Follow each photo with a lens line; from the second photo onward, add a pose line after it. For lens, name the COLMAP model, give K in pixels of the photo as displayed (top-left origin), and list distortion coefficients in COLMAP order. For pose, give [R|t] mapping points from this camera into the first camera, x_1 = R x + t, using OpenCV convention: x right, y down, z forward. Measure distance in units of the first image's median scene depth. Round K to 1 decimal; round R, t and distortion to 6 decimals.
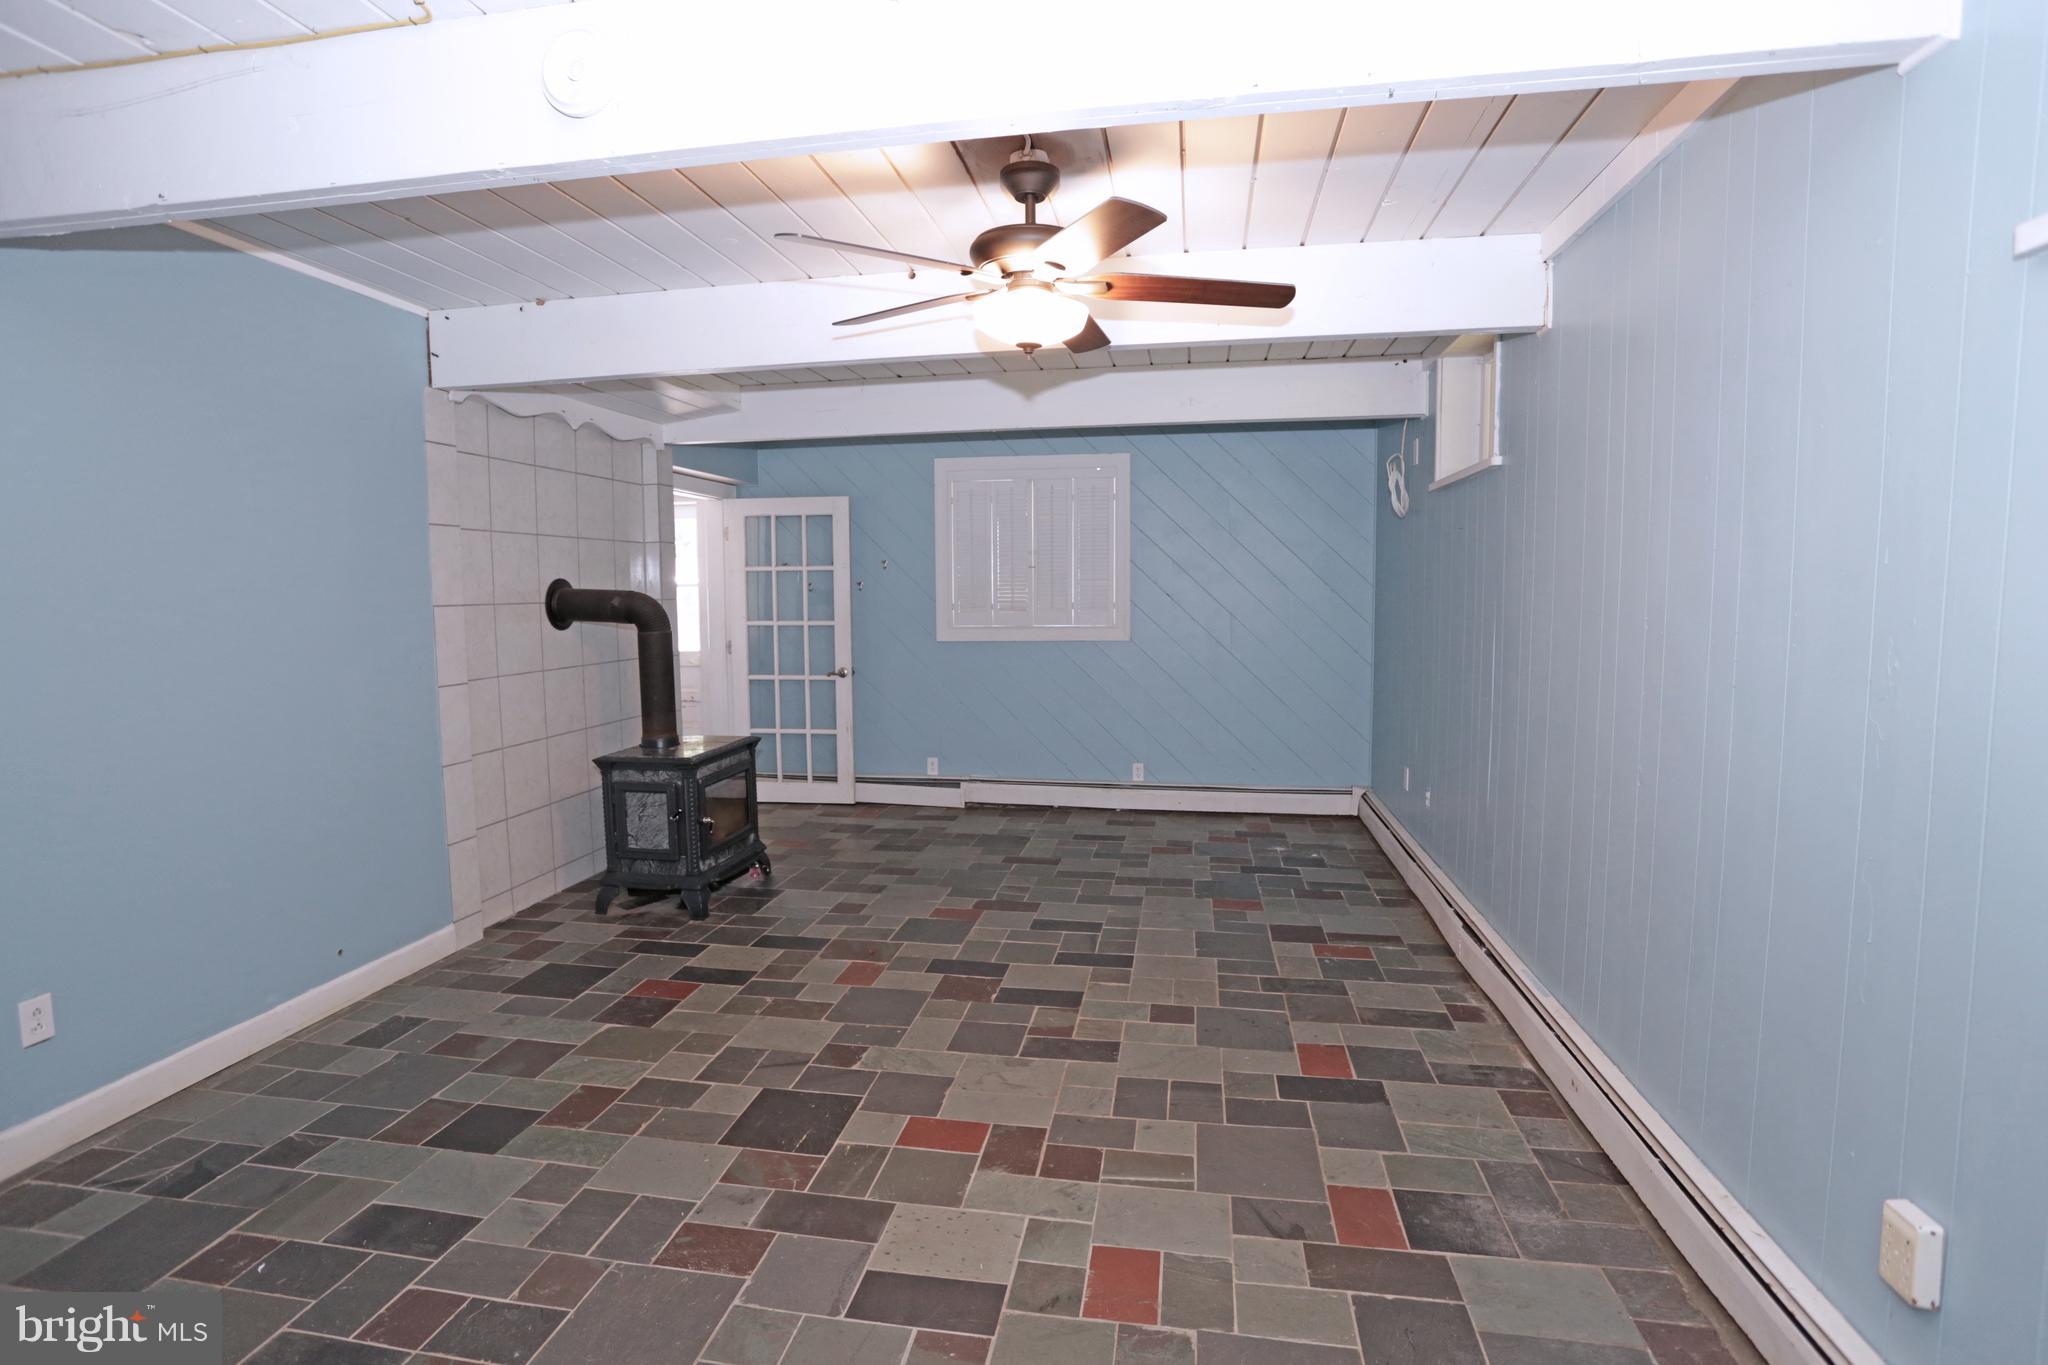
lens RADIAL K [[1004.6, 0, 1019.6], [0, 1004.6, 676.1], [0, 0, 1]] dist [-0.079331, 0.038661]
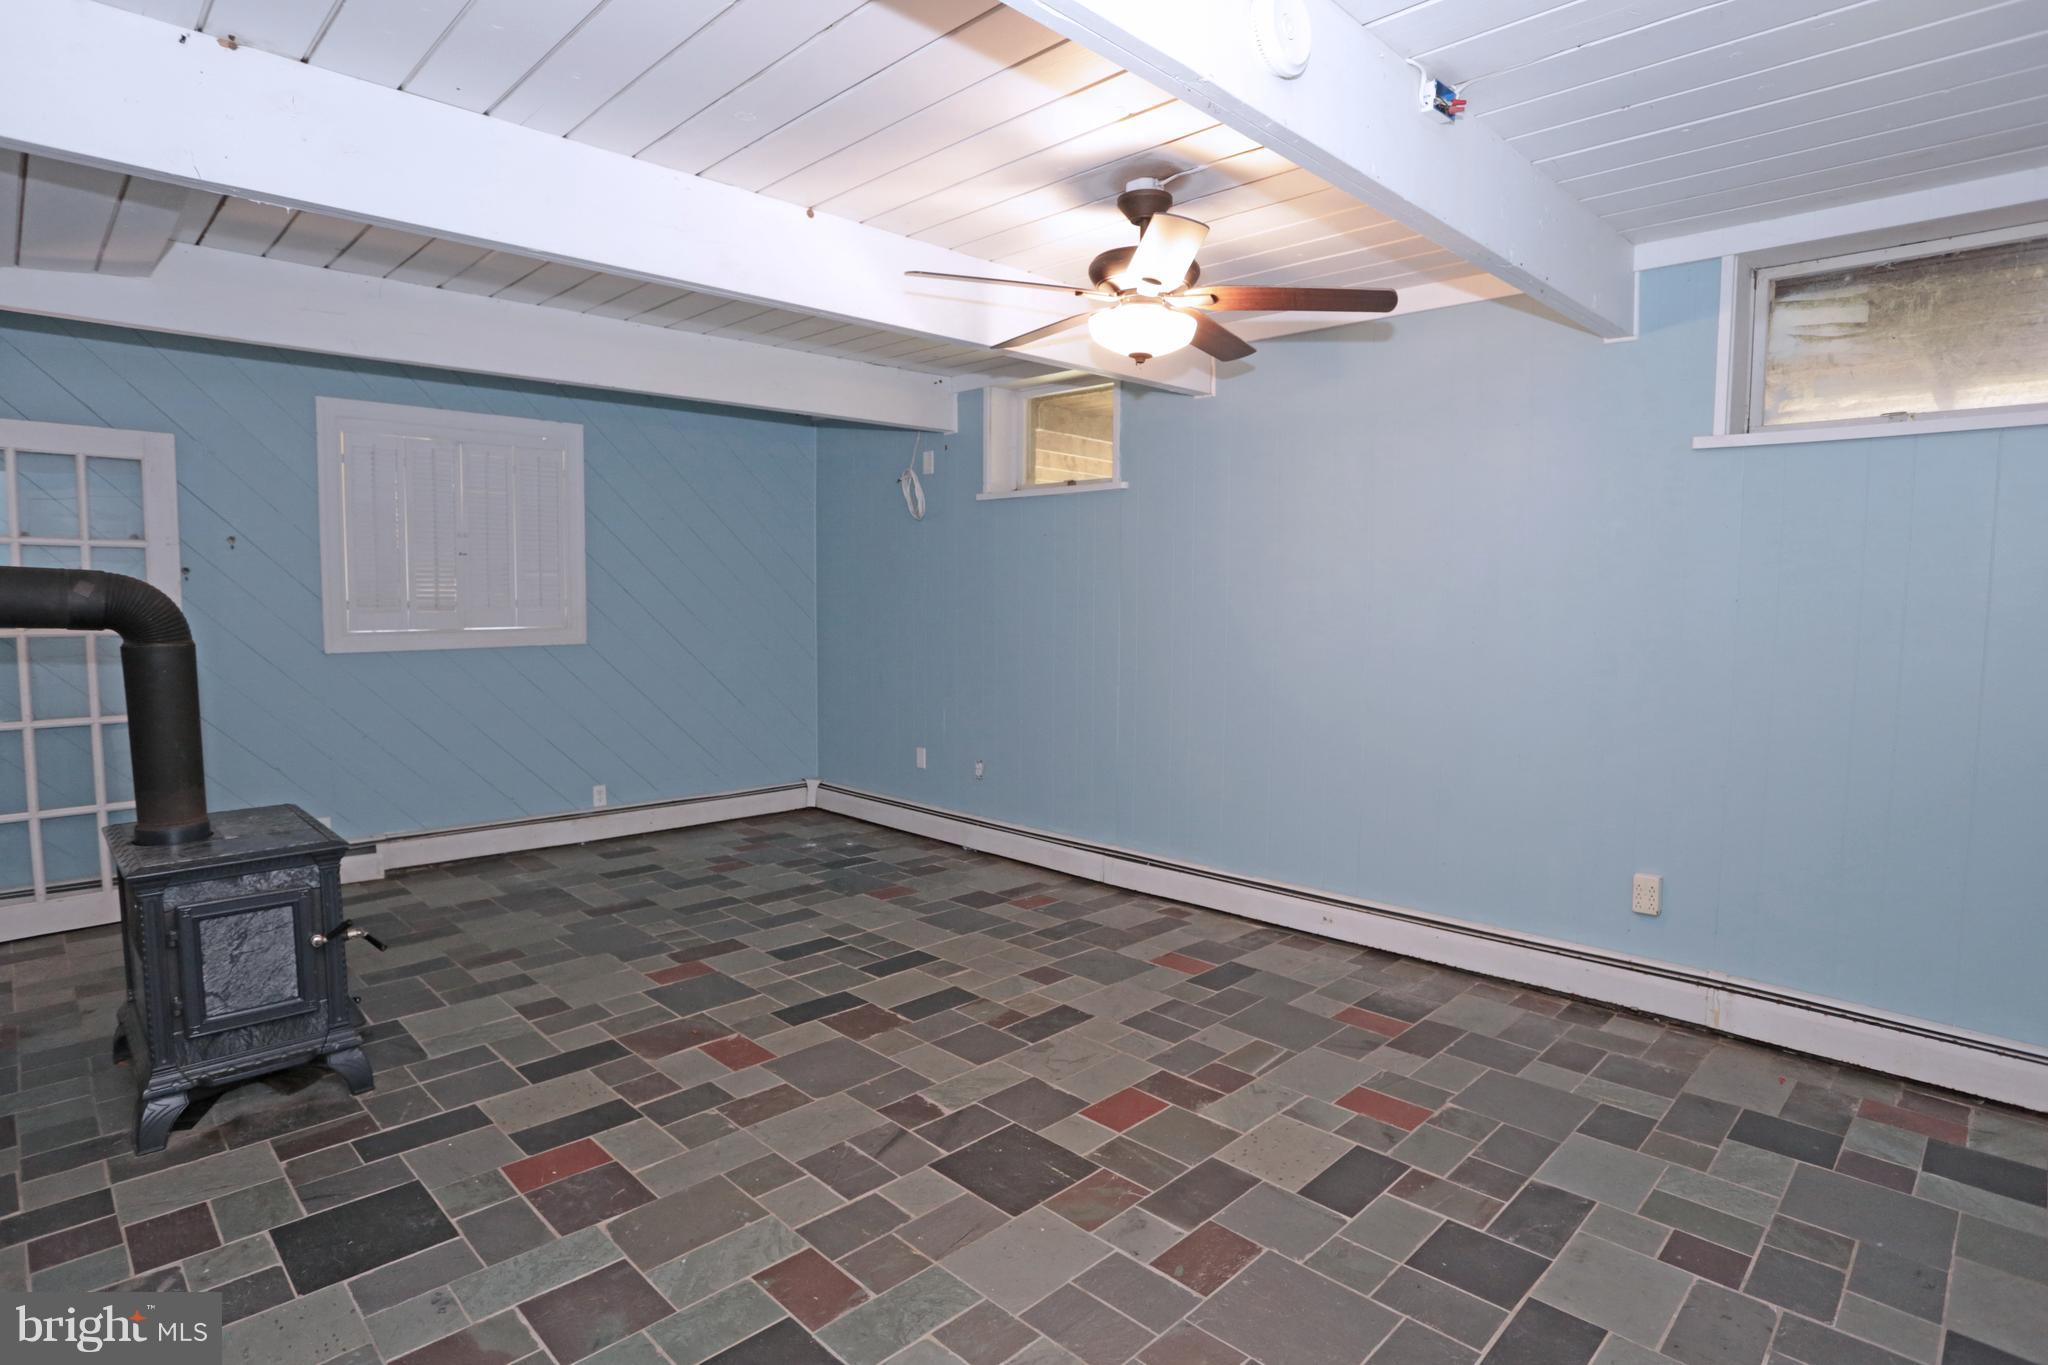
lens RADIAL K [[1057.1, 0, 1024.0], [0, 1057.1, 682.5], [0, 0, 1]] dist [-0.075550, 0.033913]
pose [[0.570235, -0.055564, 0.819600, -0.685757], [0.054729, 0.998063, 0.029586, -0.014703], [-0.819657, 0.027985, 0.572171, 0.303029]]
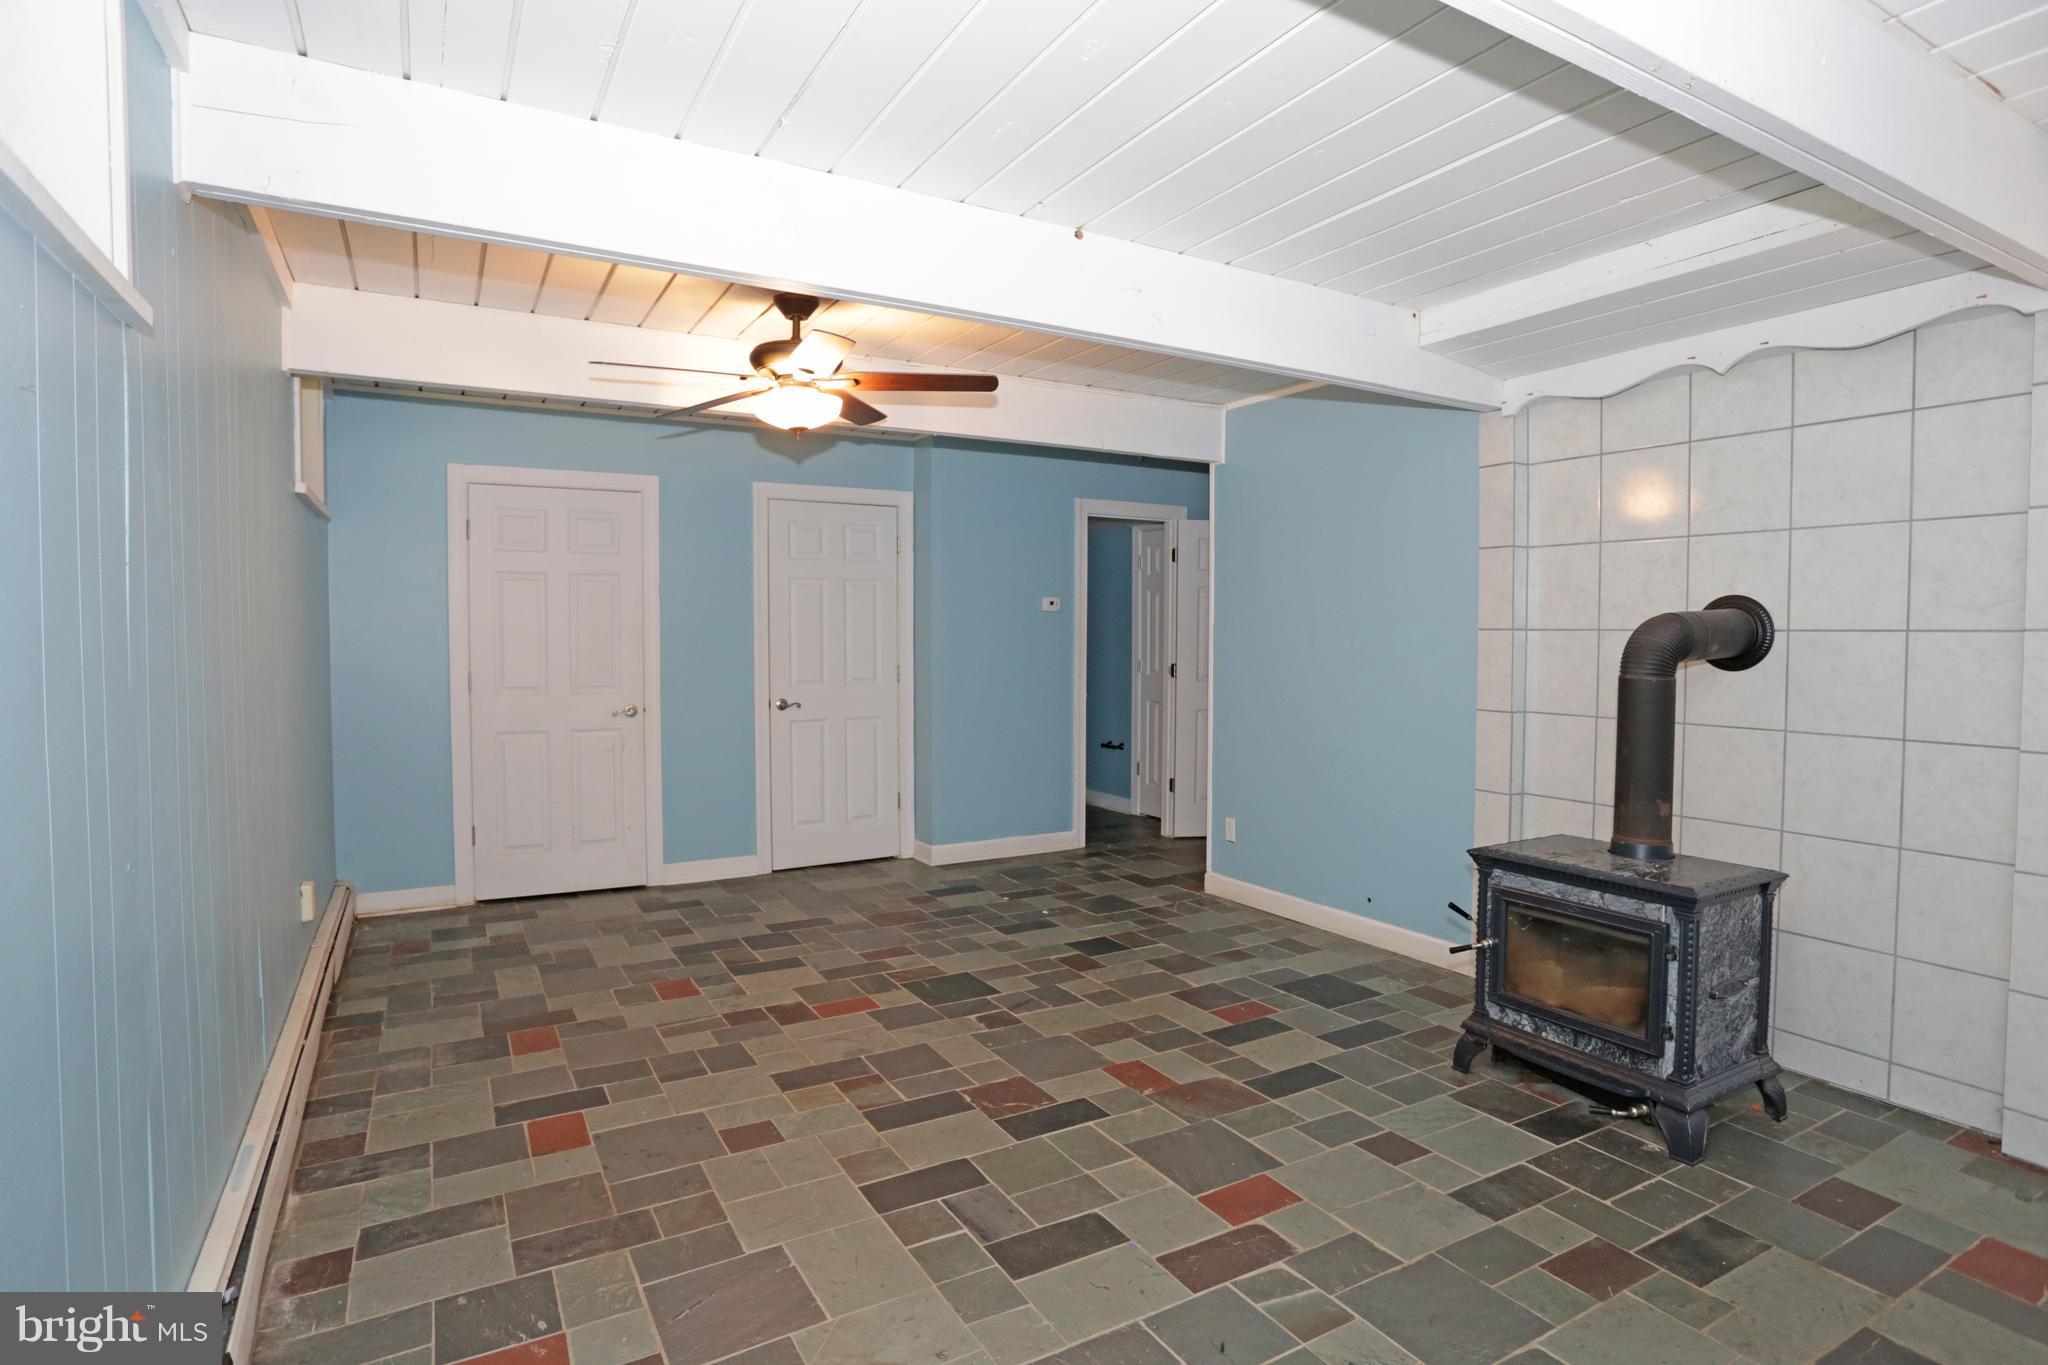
lens RADIAL K [[1059.9, 0, 1032.7], [0, 1059.9, 672.4], [0, 0, 1]] dist [-0.028924, 0.011678]
pose [[-0.769858, 0.034691, -0.637271, 0.445398], [-0.046283, 0.992858, 0.109960, -0.124504], [0.636534, 0.114149, -0.762754, 1.529801]]
